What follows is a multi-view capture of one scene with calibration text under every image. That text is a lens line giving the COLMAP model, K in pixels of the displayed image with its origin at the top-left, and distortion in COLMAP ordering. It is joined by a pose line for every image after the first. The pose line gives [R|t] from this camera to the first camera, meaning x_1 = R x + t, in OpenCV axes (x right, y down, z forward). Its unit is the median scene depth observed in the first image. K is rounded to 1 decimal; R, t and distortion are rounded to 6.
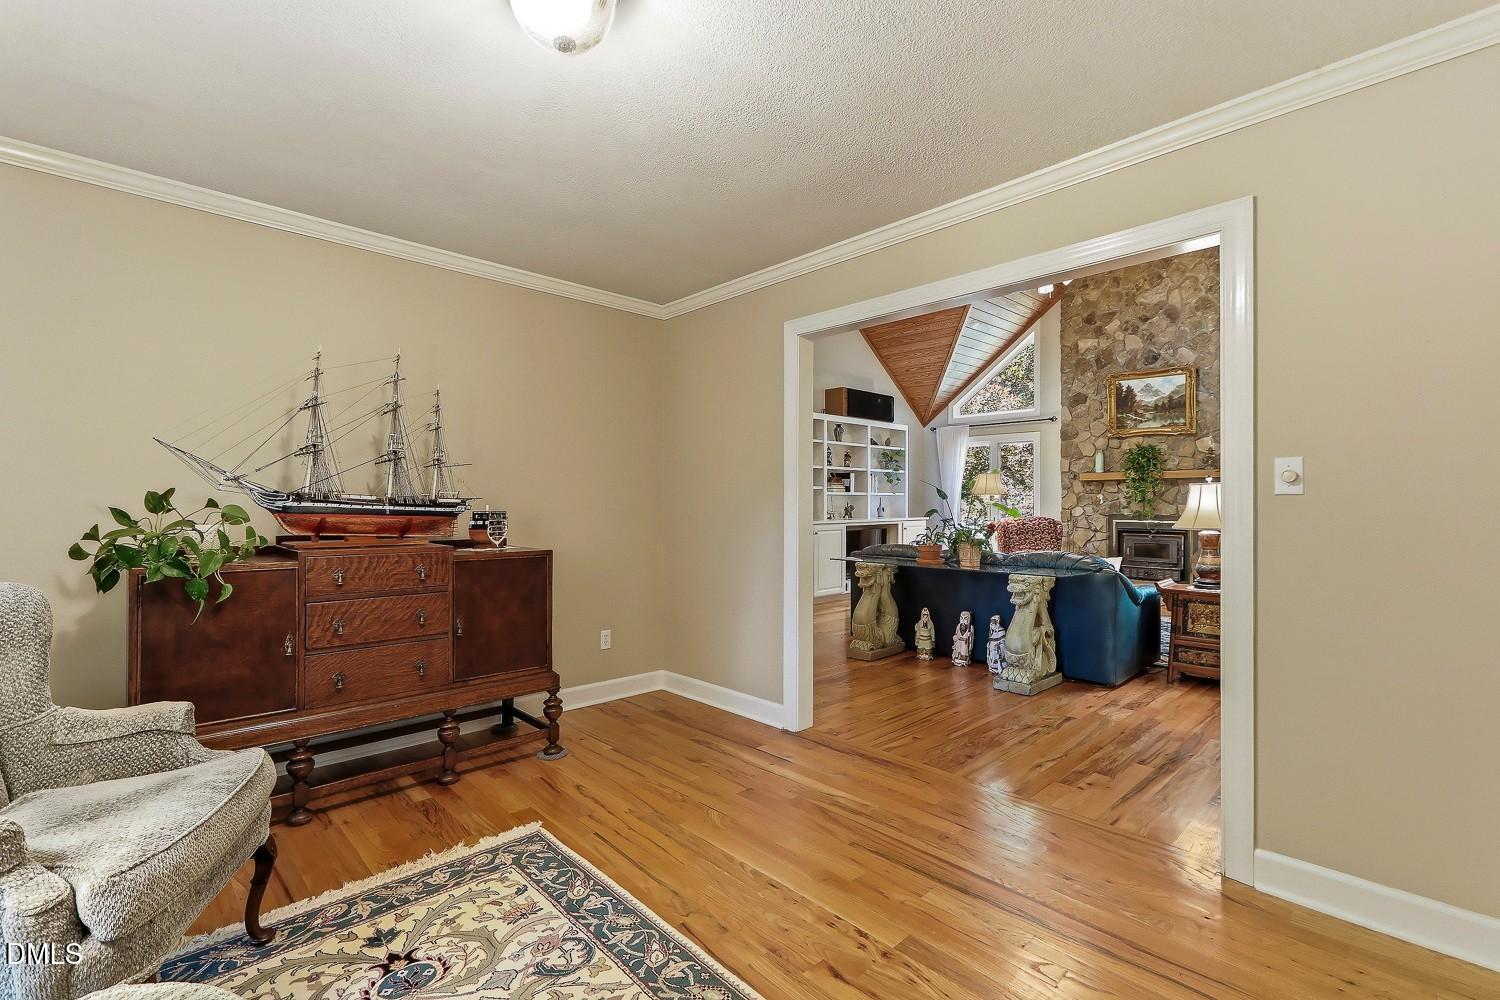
lens RADIAL K [[678.3, 0, 755.5], [0, 678.3, 503.2], [0, 0, 1]] dist [0.000553, 0.001977]
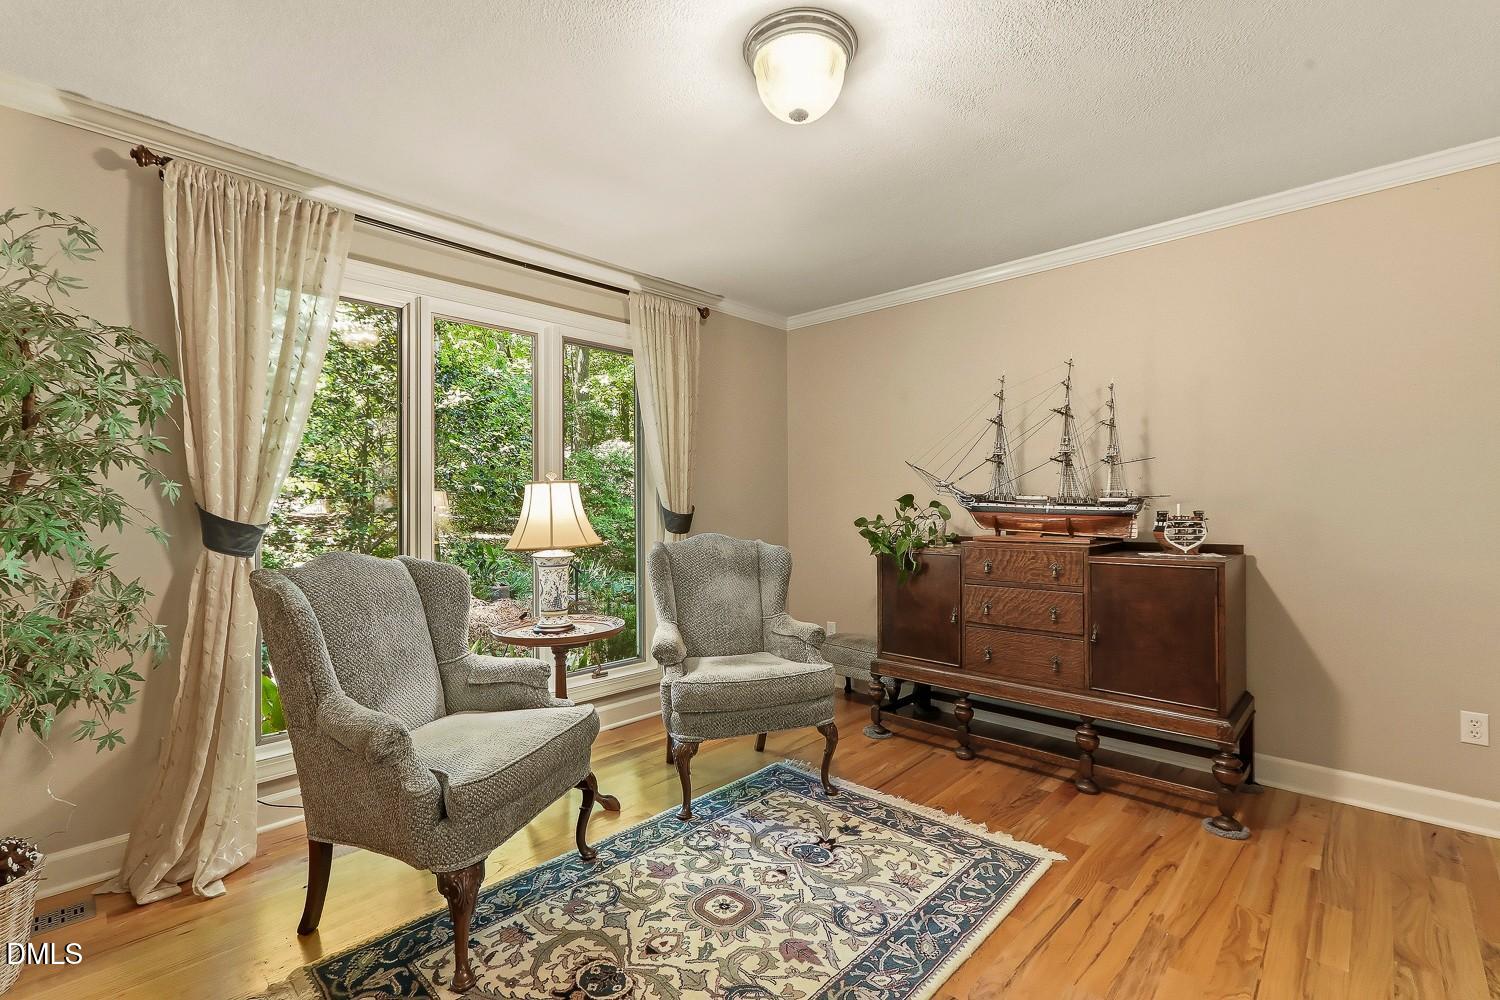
lens RADIAL K [[678.3, 0, 752.1], [0, 678.3, 494.5], [0, 0, 1]] dist [0.000553, 0.001977]
pose [[0.036005, -0.021101, -0.999129, 0.675155], [0.008966, 0.999744, -0.020791, 0.006309], [0.999311, -0.008210, 0.036185, 0.657945]]
